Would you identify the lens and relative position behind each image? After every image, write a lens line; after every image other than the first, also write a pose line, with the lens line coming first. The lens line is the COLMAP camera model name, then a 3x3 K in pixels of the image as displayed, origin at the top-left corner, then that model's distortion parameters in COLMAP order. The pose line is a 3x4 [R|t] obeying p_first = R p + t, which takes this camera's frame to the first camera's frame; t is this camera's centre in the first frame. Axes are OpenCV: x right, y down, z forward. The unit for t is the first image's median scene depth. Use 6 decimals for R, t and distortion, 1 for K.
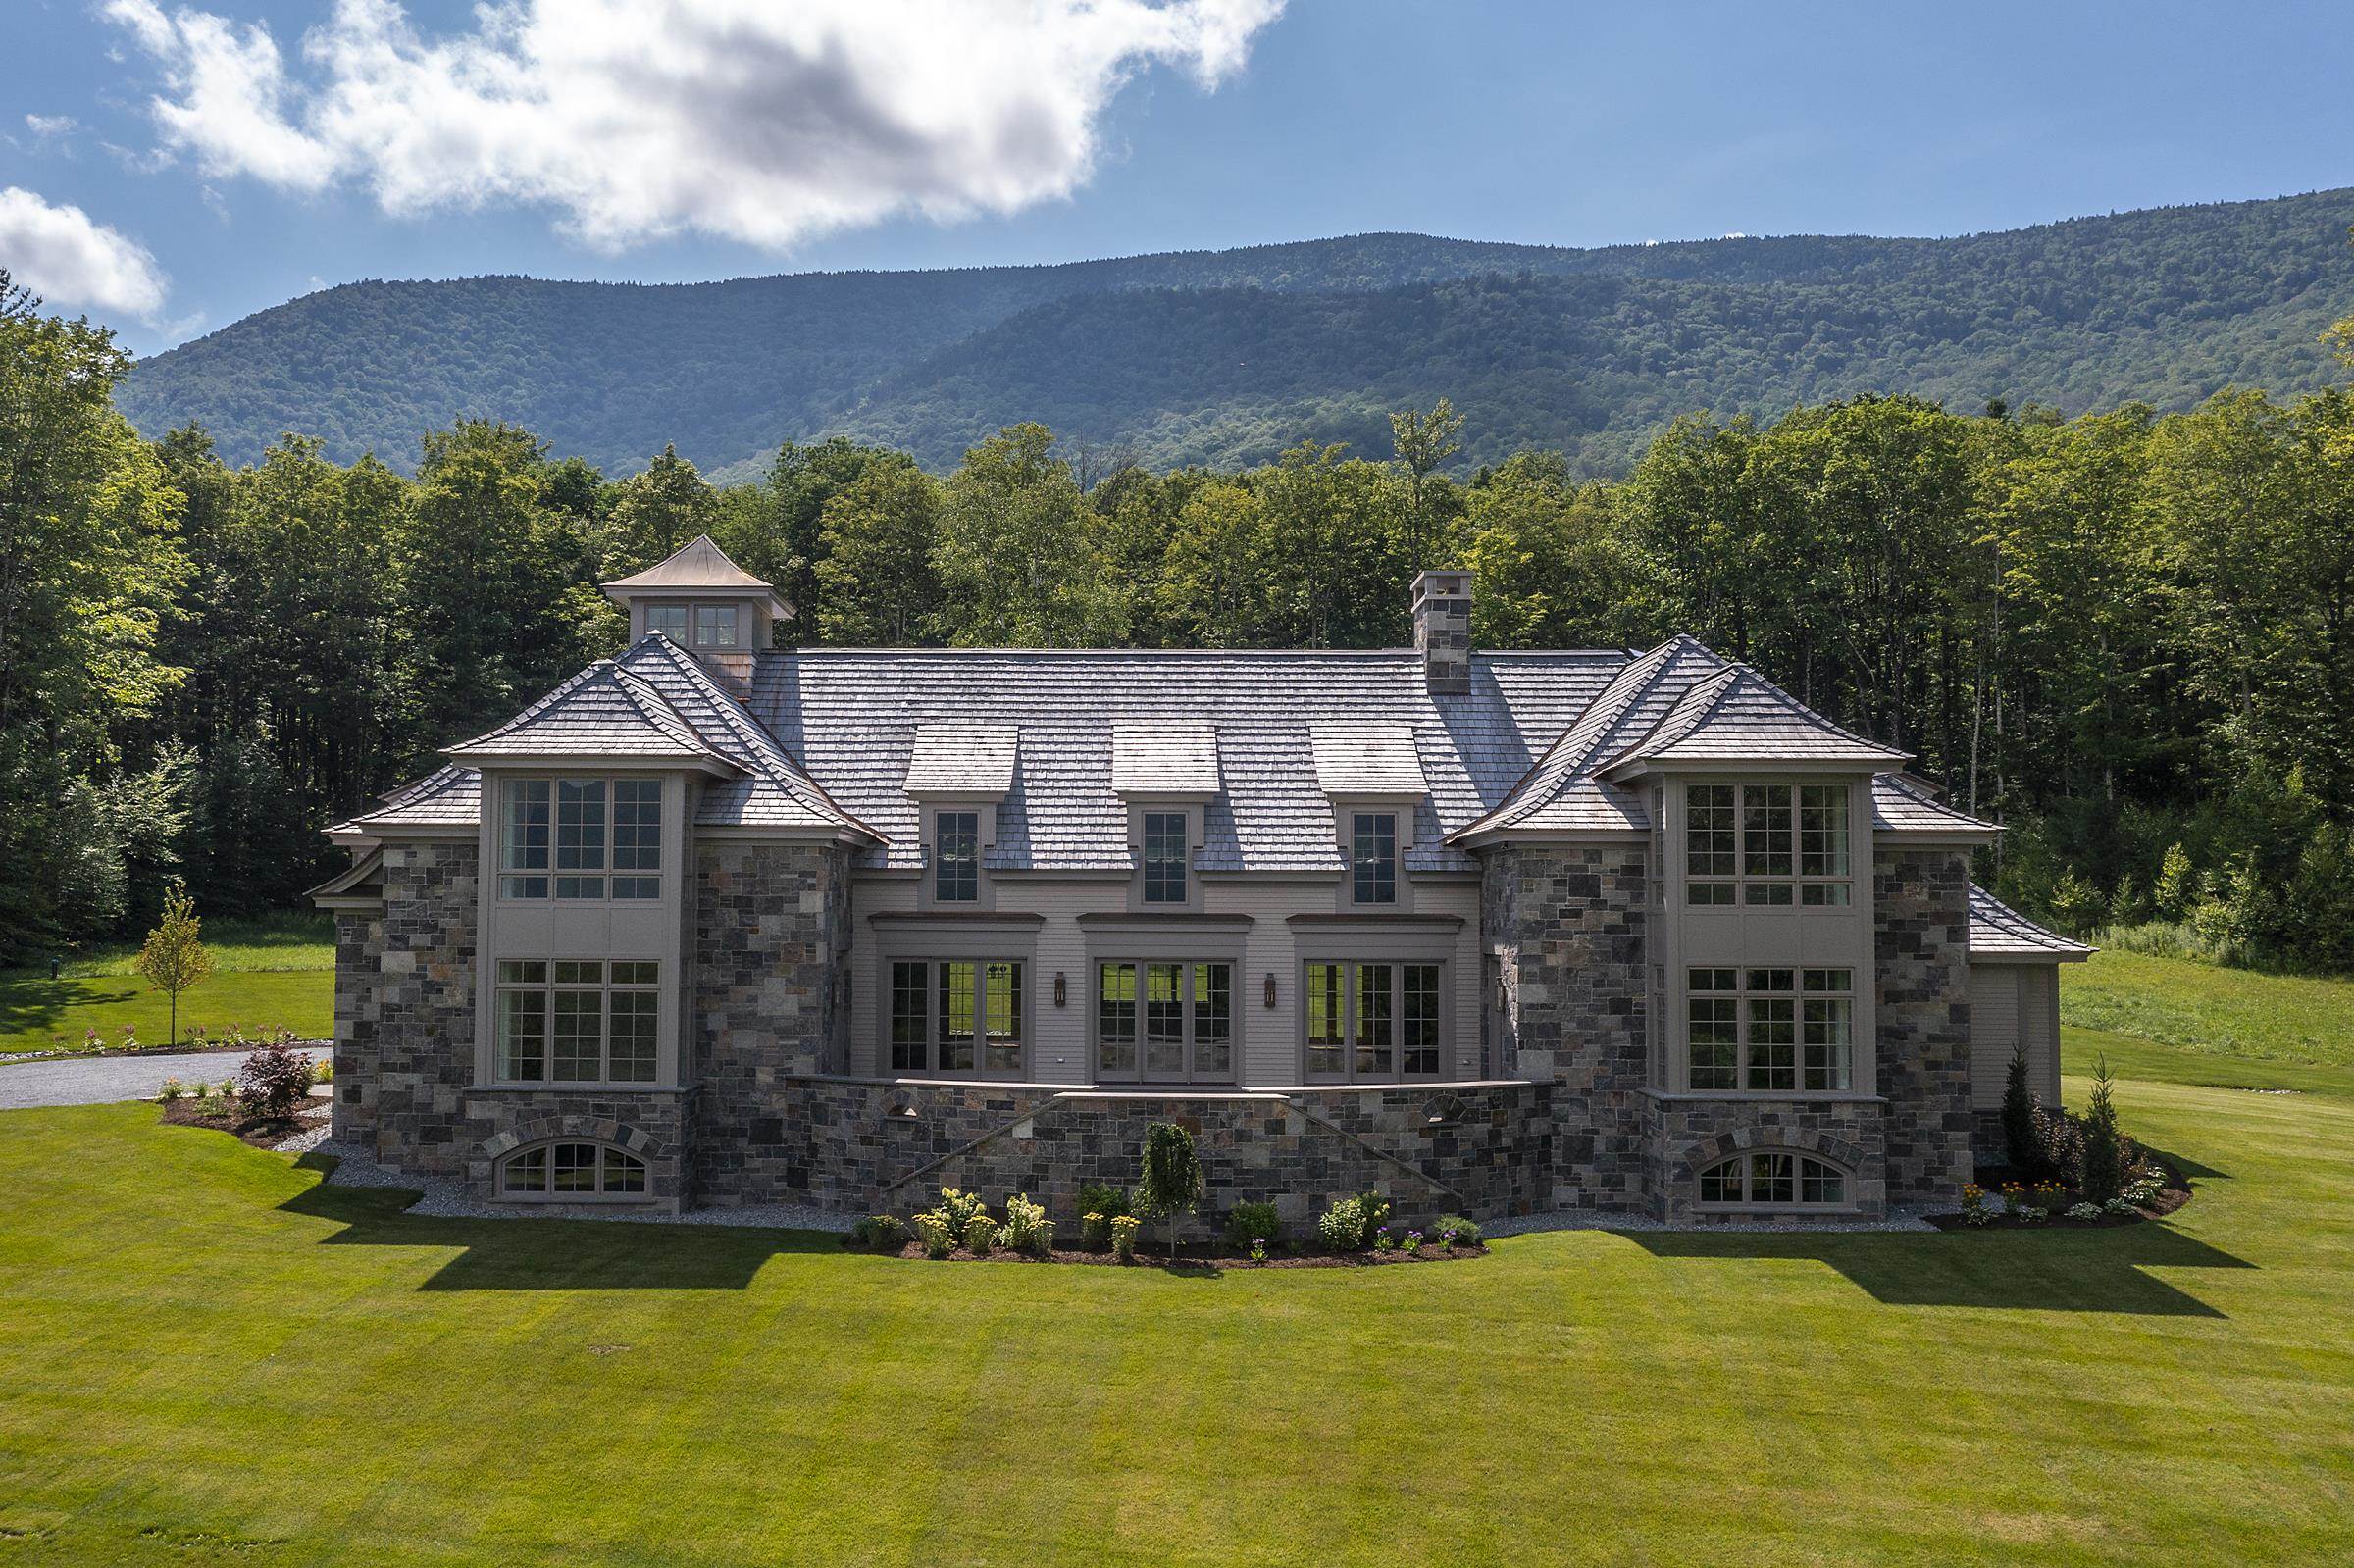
lens RADIAL K [[2121.6, 0, 1090.4], [0, 2121.6, 788.4], [0, 0, 1]] dist [0.003465, 0.008949]
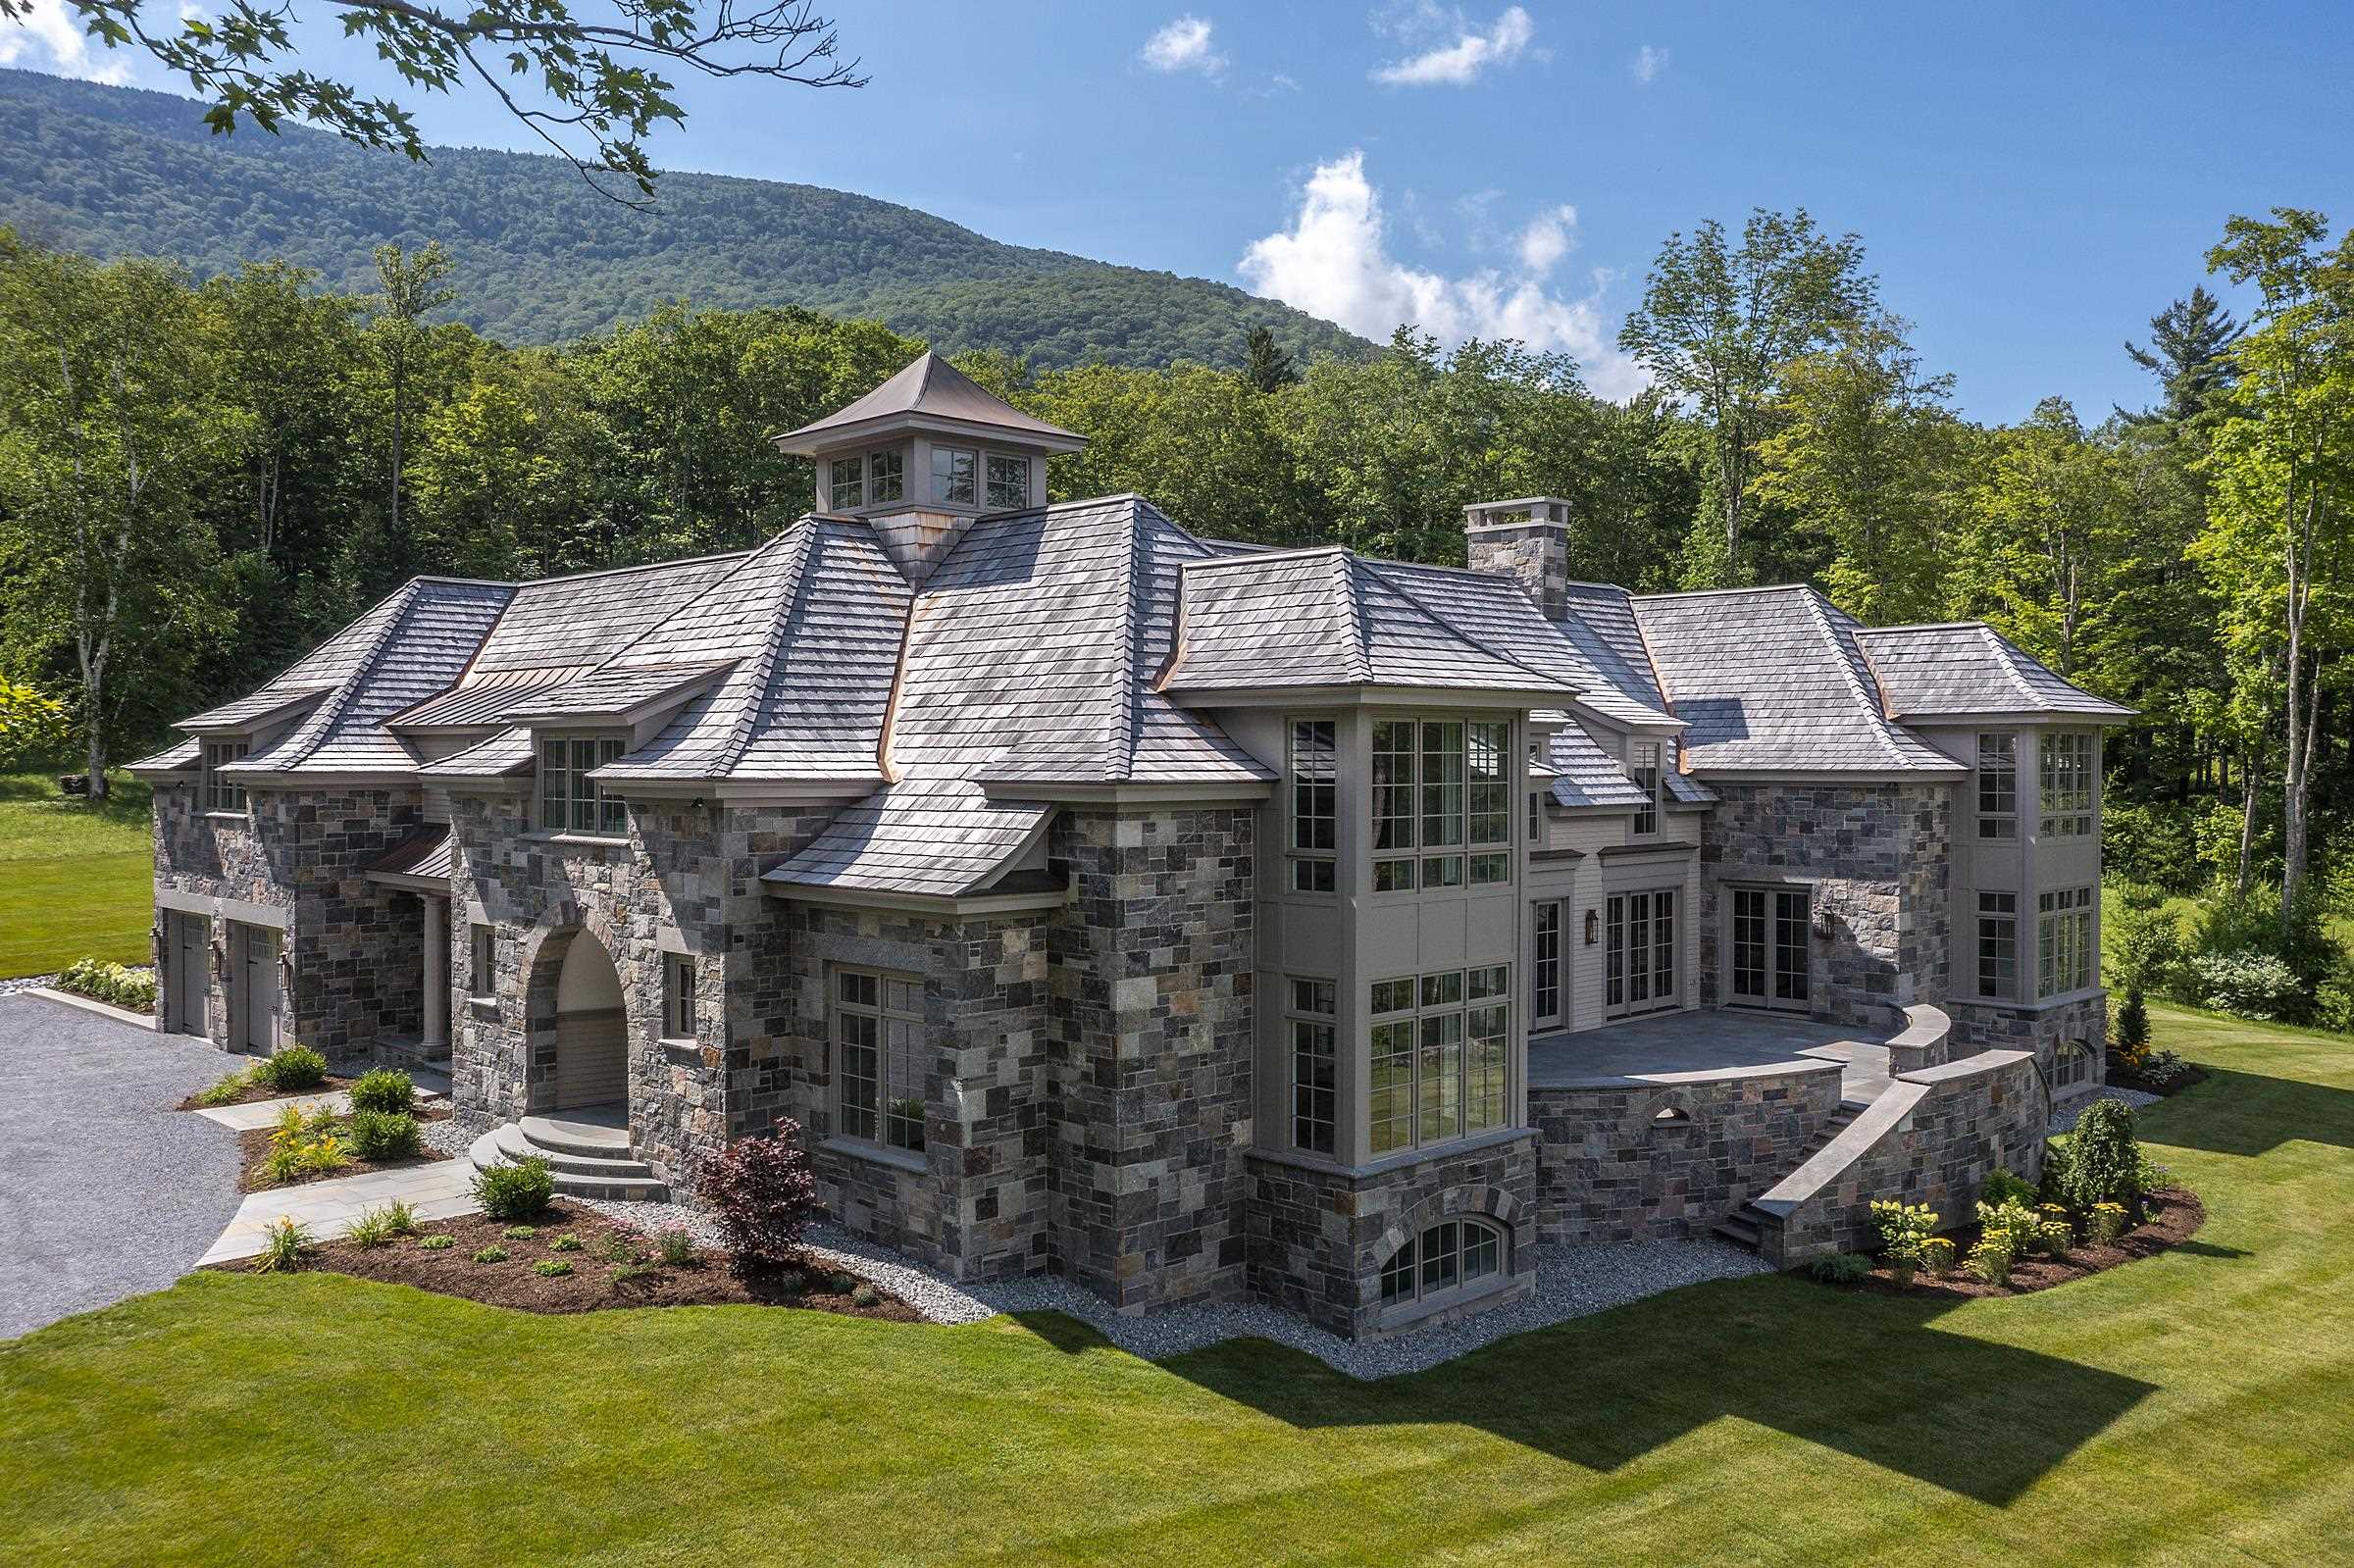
lens RADIAL K [[1866.0, 0, 1176.6], [0, 1866.0, 735.9], [0, 0, 1]] dist [0.000332, 0.001718]
pose [[0.700694, 0.001612, 0.713460, -0.728649], [-0.039510, 0.998551, 0.036546, -0.017840], [-0.712367, -0.053797, 0.699742, 0.602744]]
